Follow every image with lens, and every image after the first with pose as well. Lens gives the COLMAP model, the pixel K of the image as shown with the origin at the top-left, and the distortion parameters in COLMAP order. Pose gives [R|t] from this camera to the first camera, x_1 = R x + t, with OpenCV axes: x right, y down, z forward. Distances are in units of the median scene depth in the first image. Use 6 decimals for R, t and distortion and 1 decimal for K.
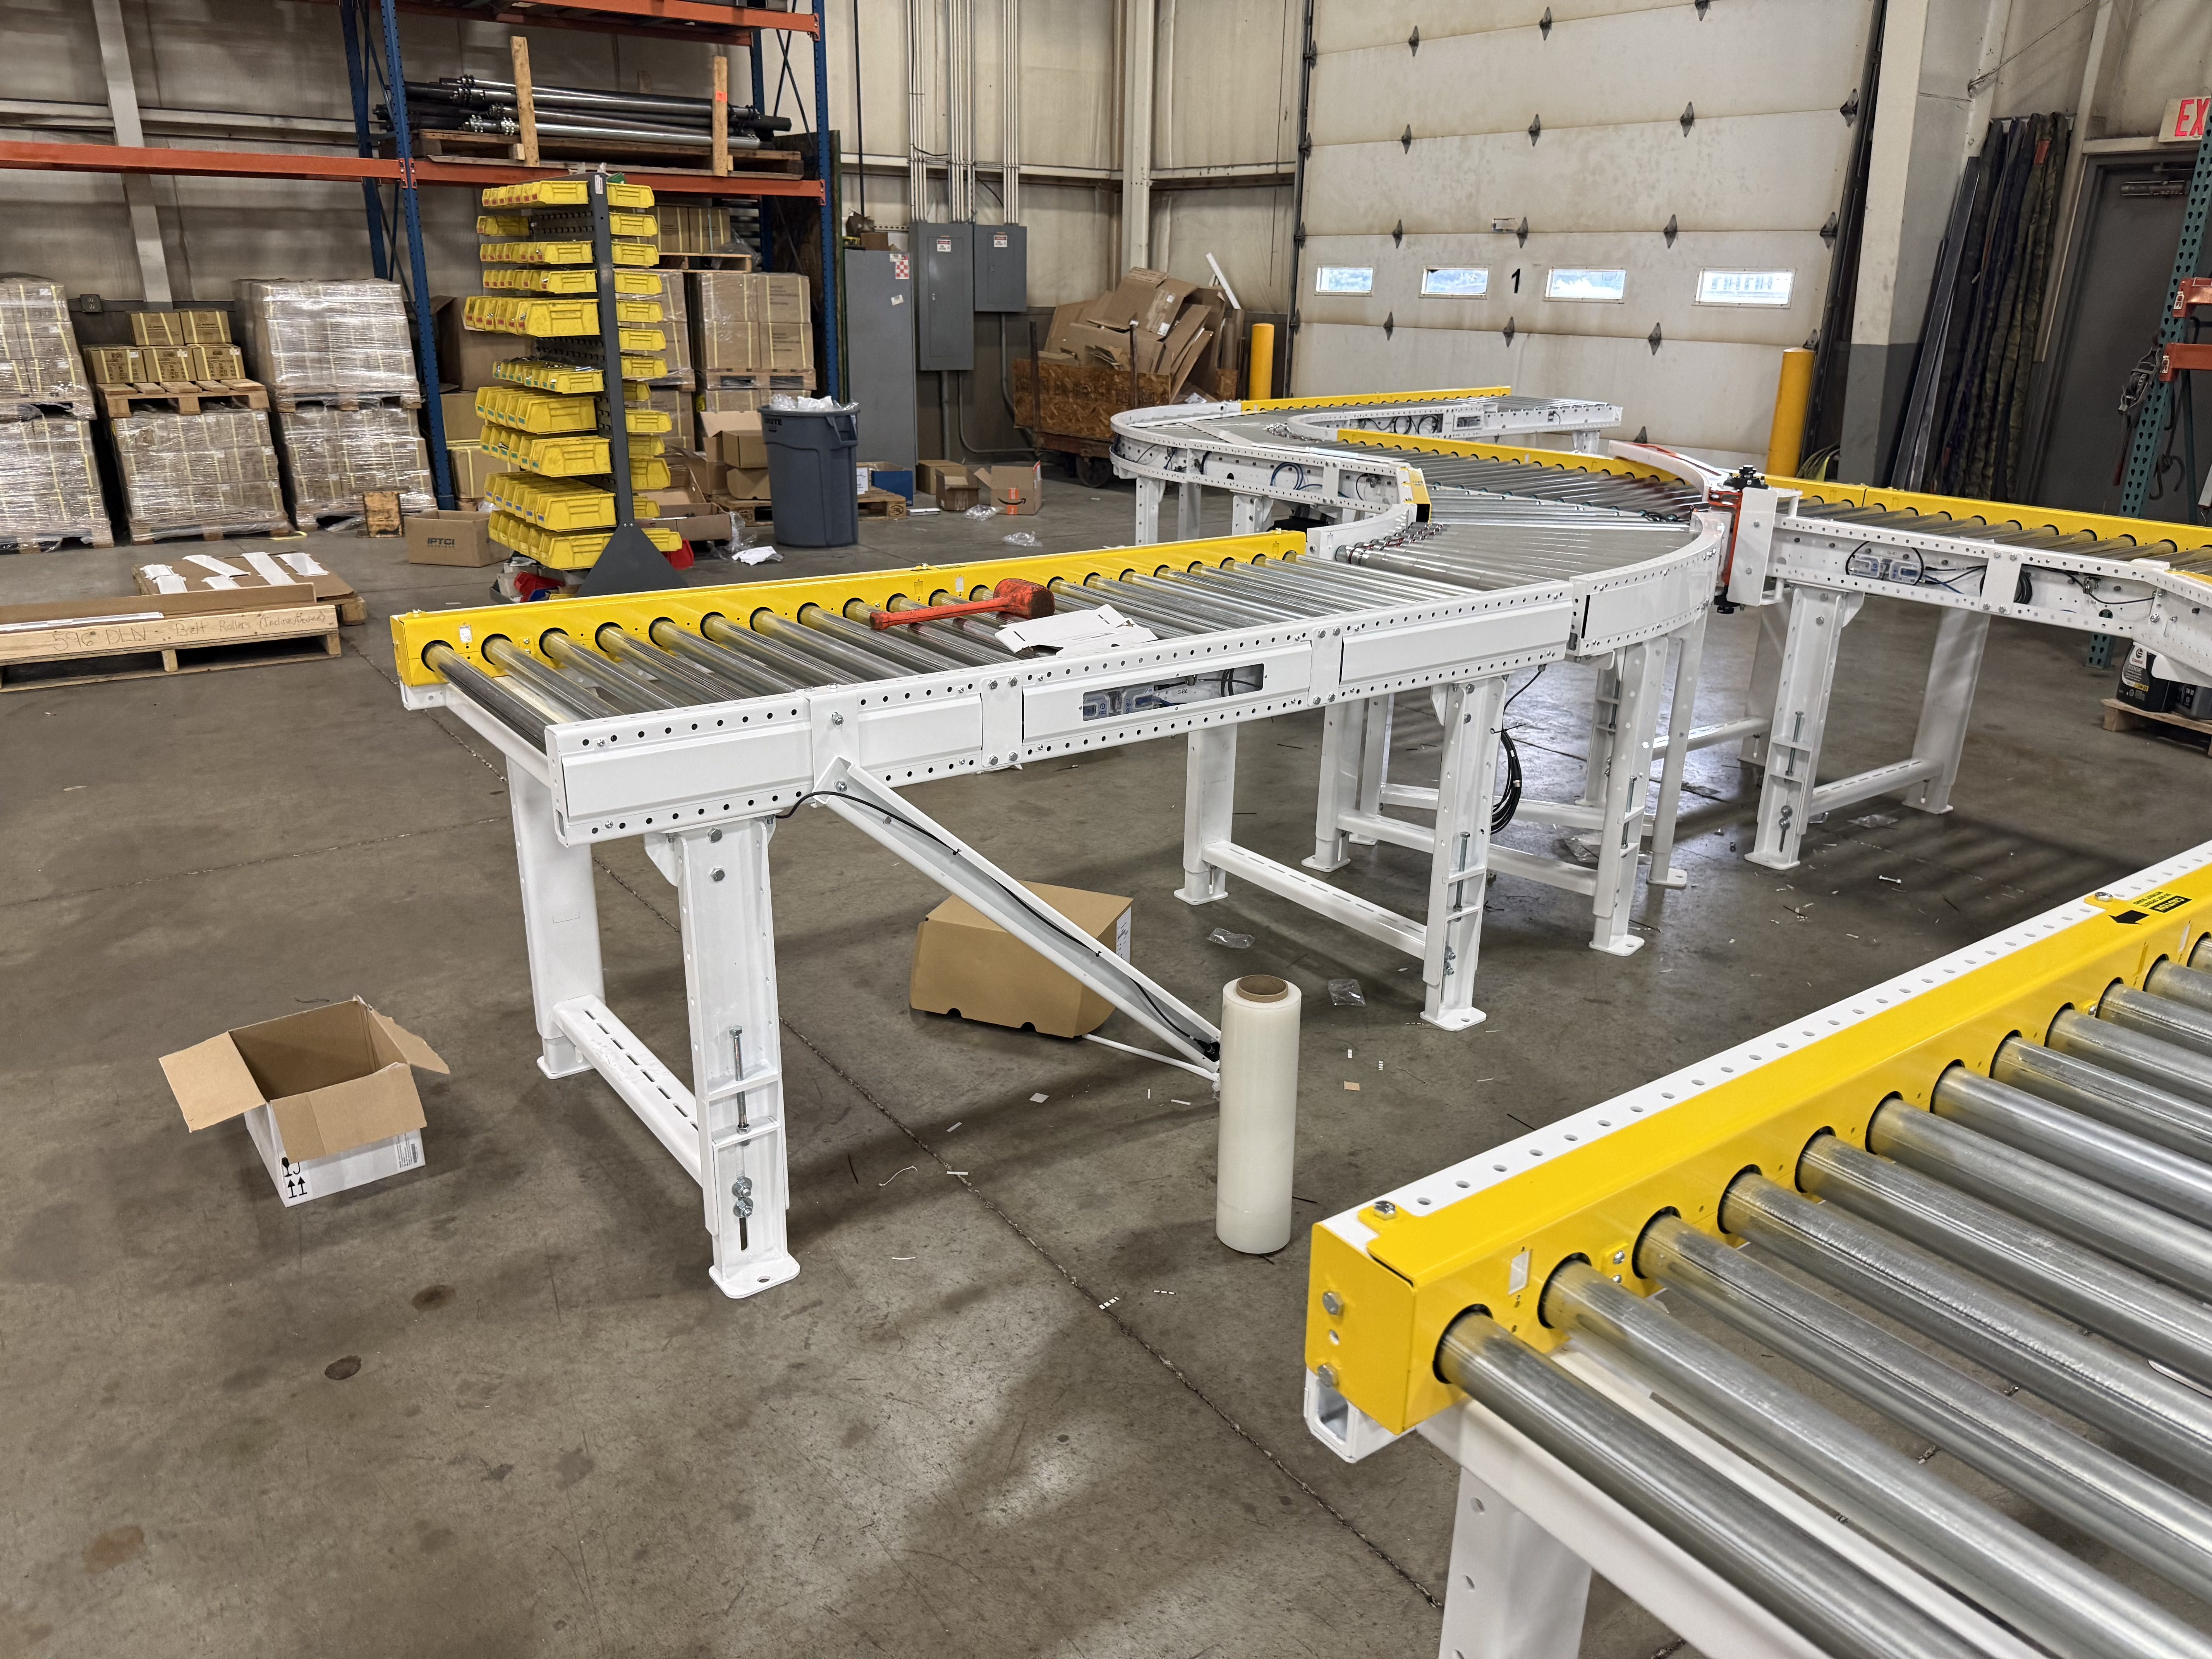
lens RADIAL K [[1546.4, 0, 1111.2], [0, 1546.4, 829.7], [0, 0, 1]] dist [0.020620, -0.028992]
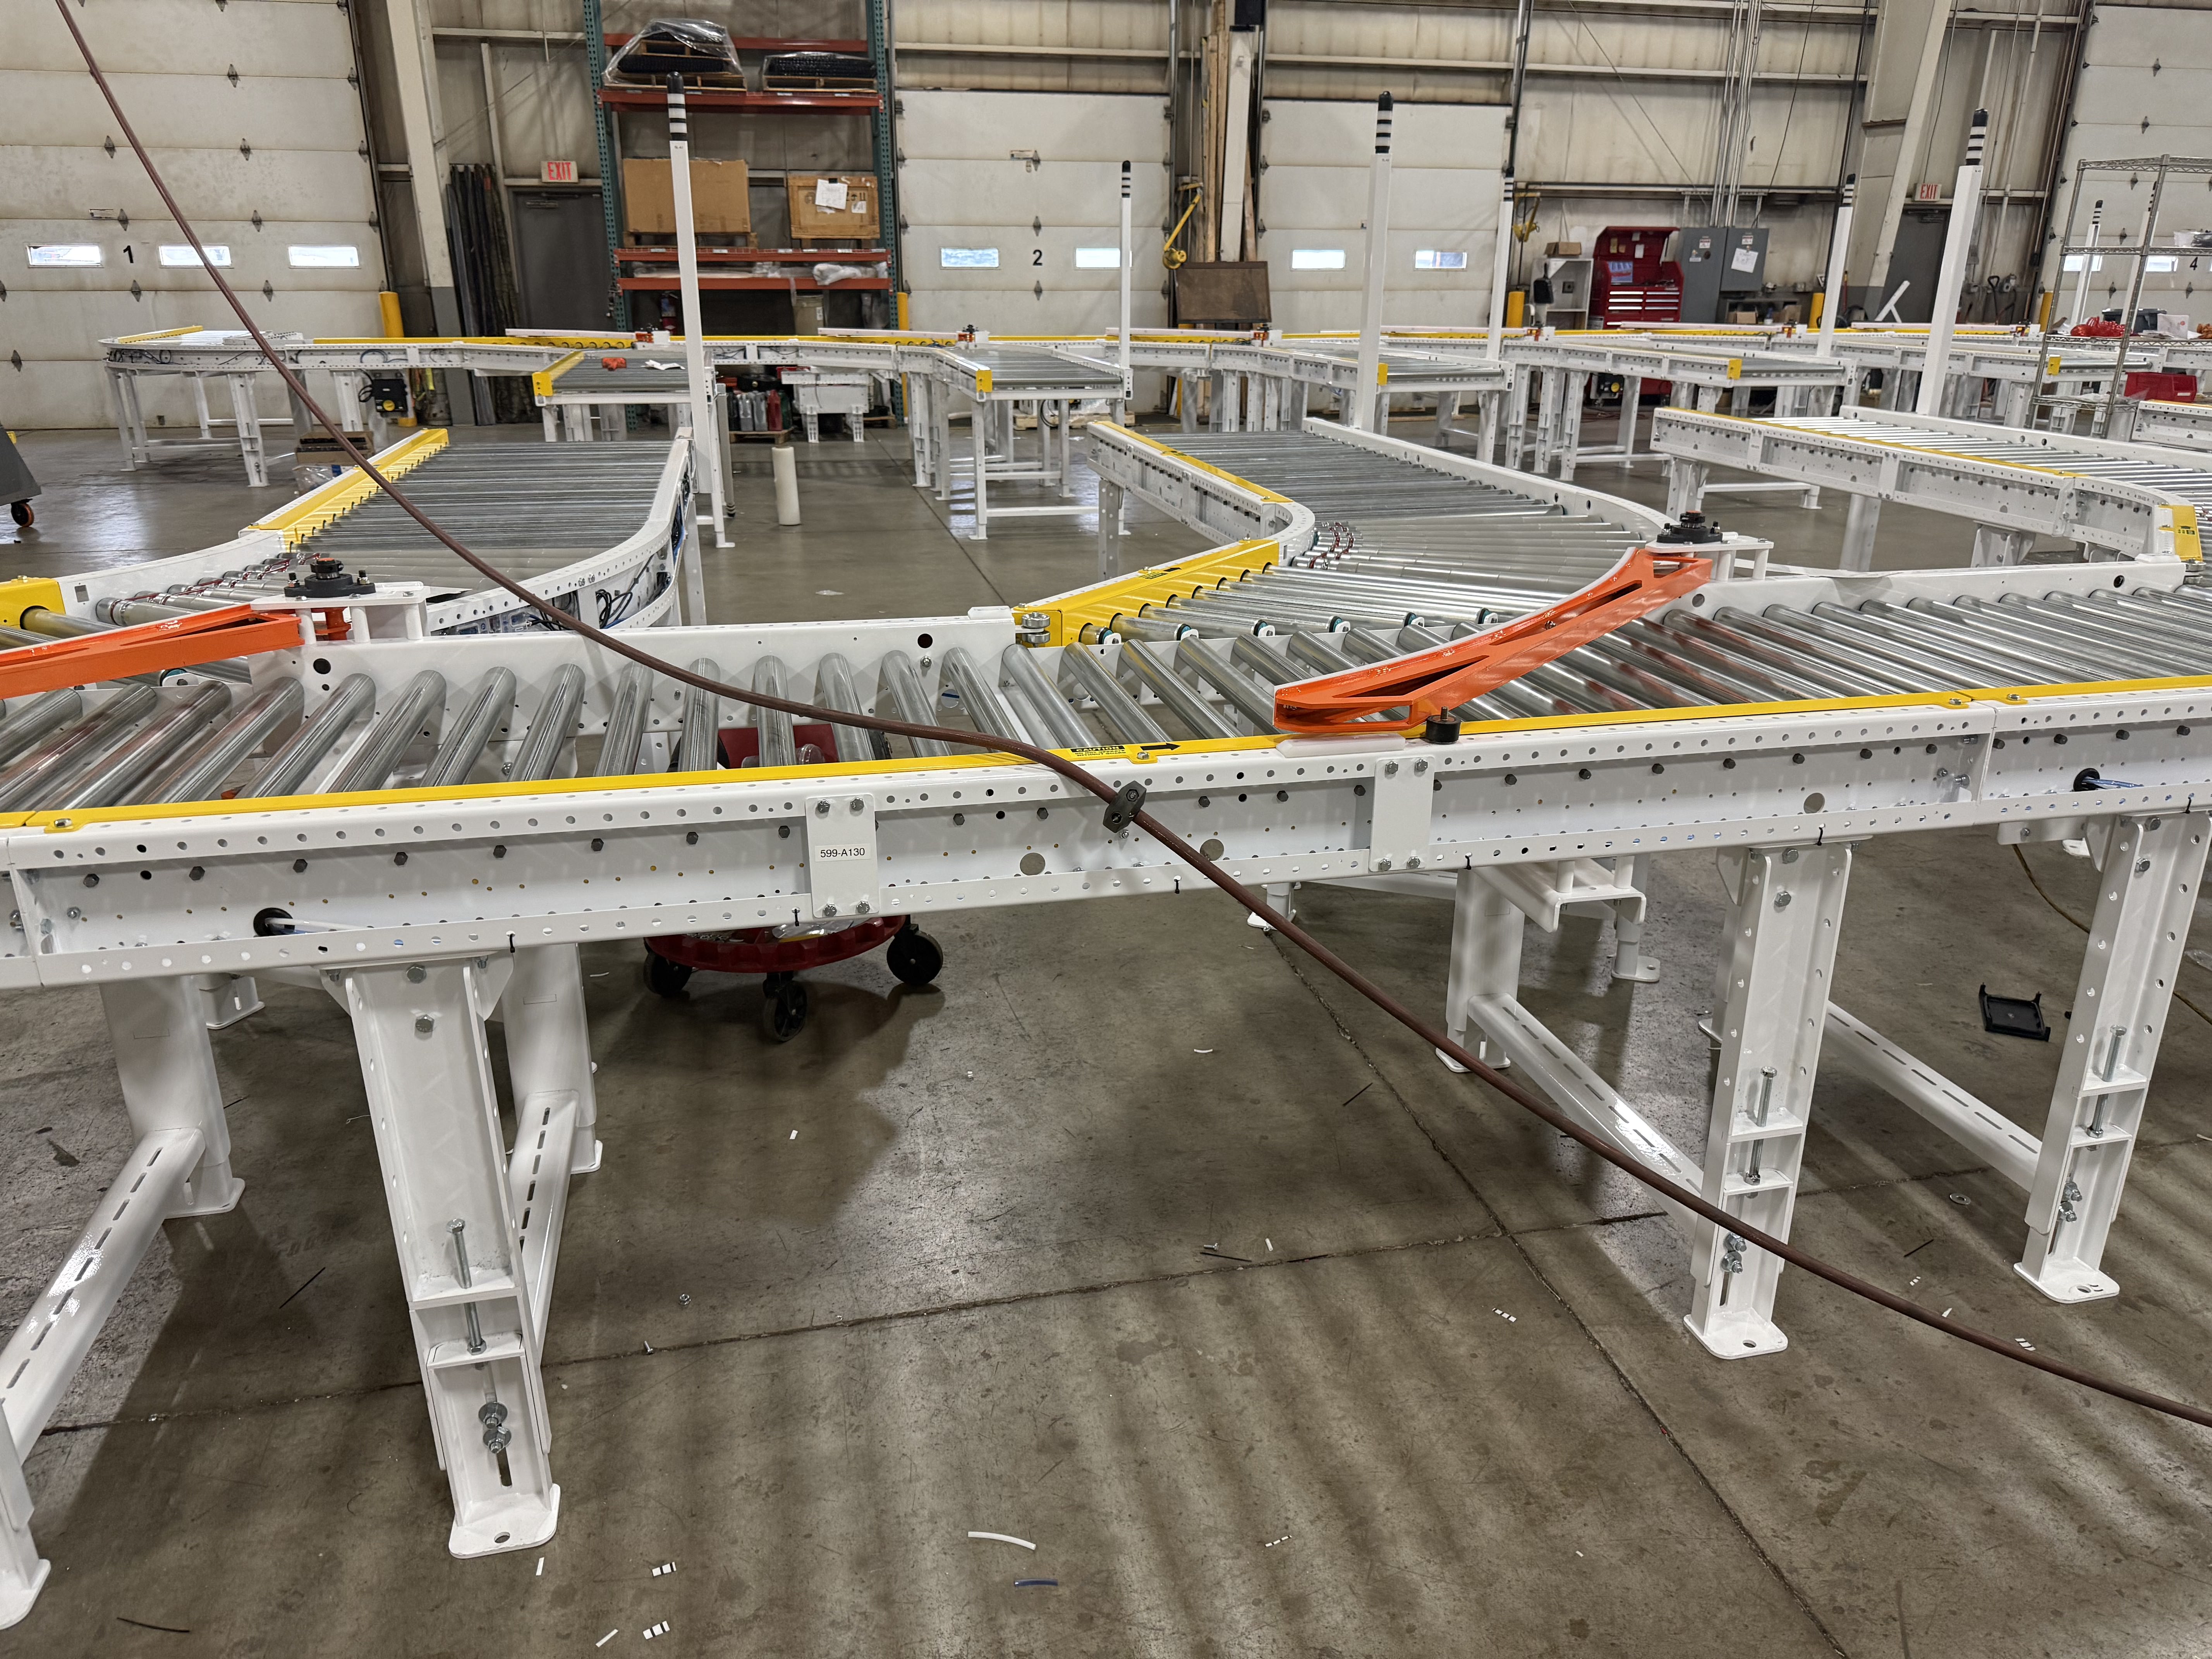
lens RADIAL K [[1546.4, 0, 1115.5], [0, 1546.4, 840.6], [0, 0, 1]] dist [0.020620, -0.028992]
pose [[0.406102, -0.326143, 0.853646, -0.798734], [0.311027, 0.927702, 0.206473, 0.131672], [-0.859269, 0.181658, 0.478181, -0.356100]]
